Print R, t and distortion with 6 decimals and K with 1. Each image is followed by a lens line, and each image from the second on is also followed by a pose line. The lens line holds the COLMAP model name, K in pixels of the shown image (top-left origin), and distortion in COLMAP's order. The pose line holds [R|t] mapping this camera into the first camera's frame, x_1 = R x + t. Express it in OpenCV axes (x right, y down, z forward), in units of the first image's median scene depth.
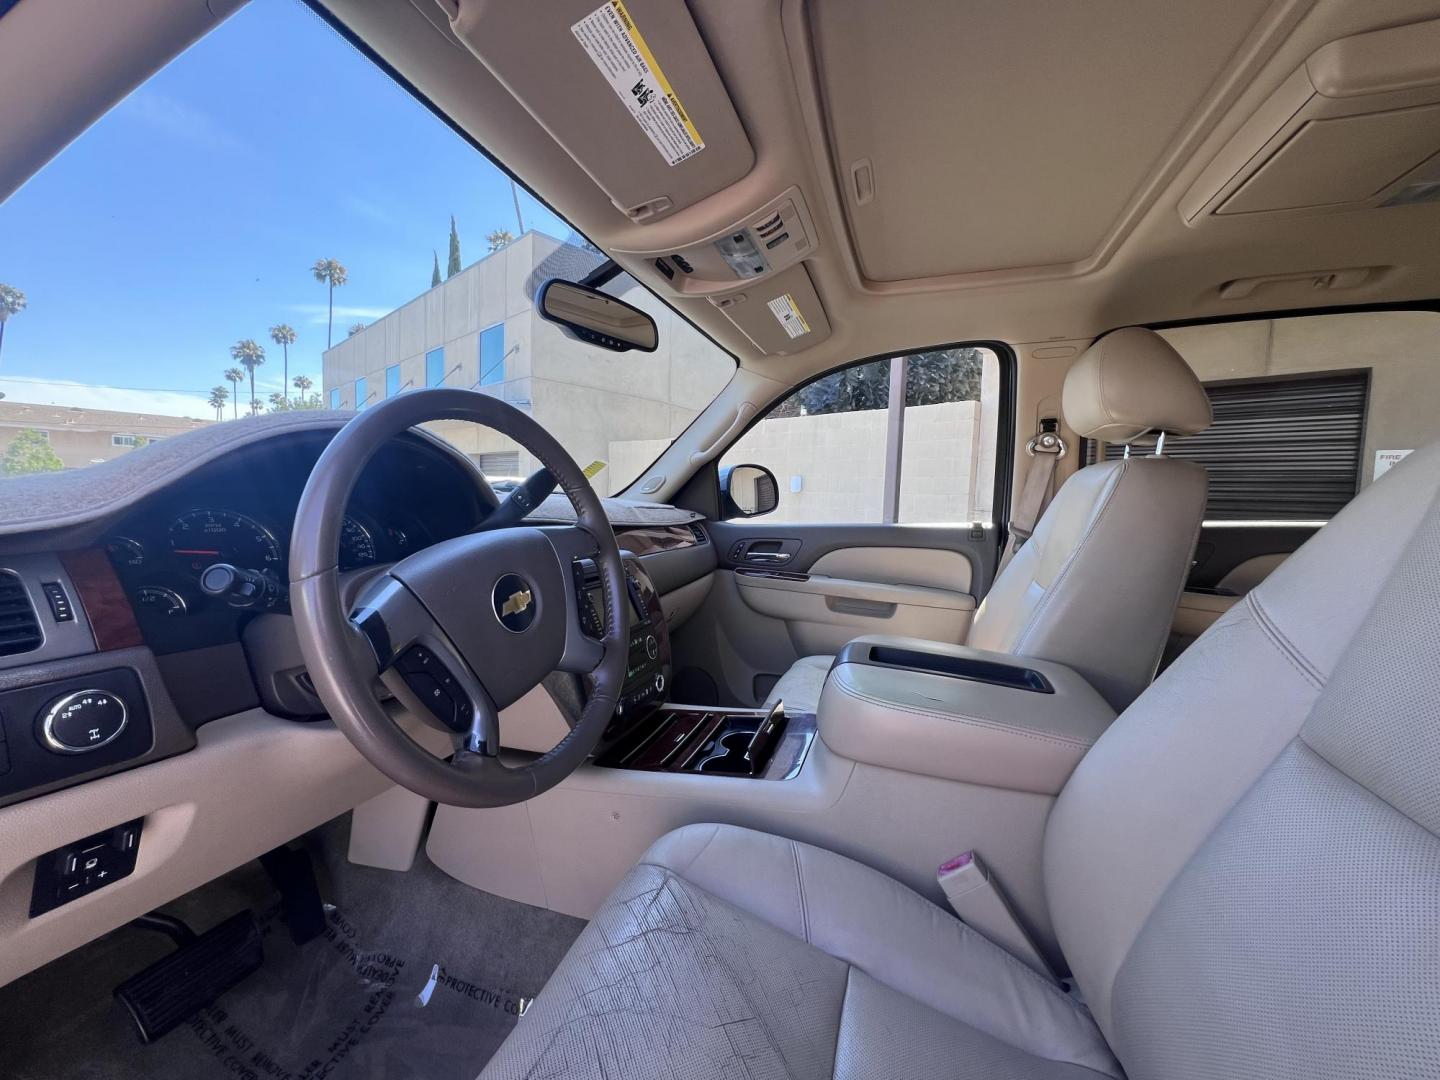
lens RADIAL K [[575.6, 0, 714.6], [0, 575.6, 541.3], [0, 0, 1]] dist [0.000892, -0.000105]
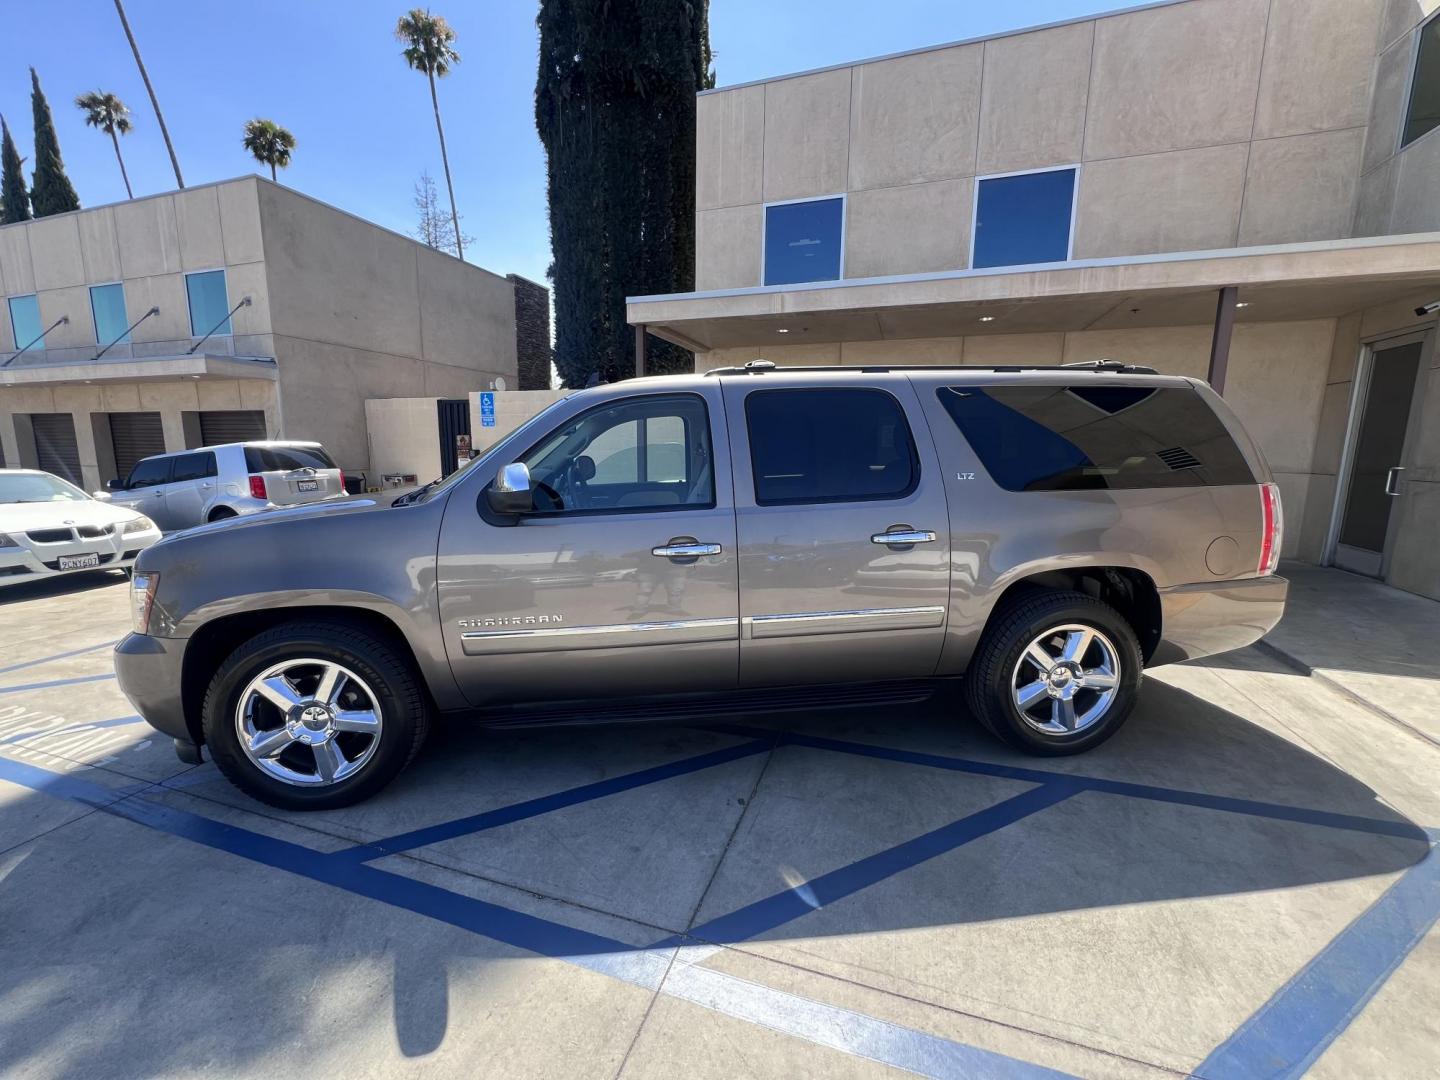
lens RADIAL K [[575.6, 0, 714.6], [0, 575.6, 541.3], [0, 0, 1]] dist [0.000892, -0.000105]
pose [[0.907447, -0.097364, 0.408729, -0.067562], [0.056163, 0.992159, 0.111652, -0.005573], [-0.416395, -0.078363, 0.905800, -0.196954]]
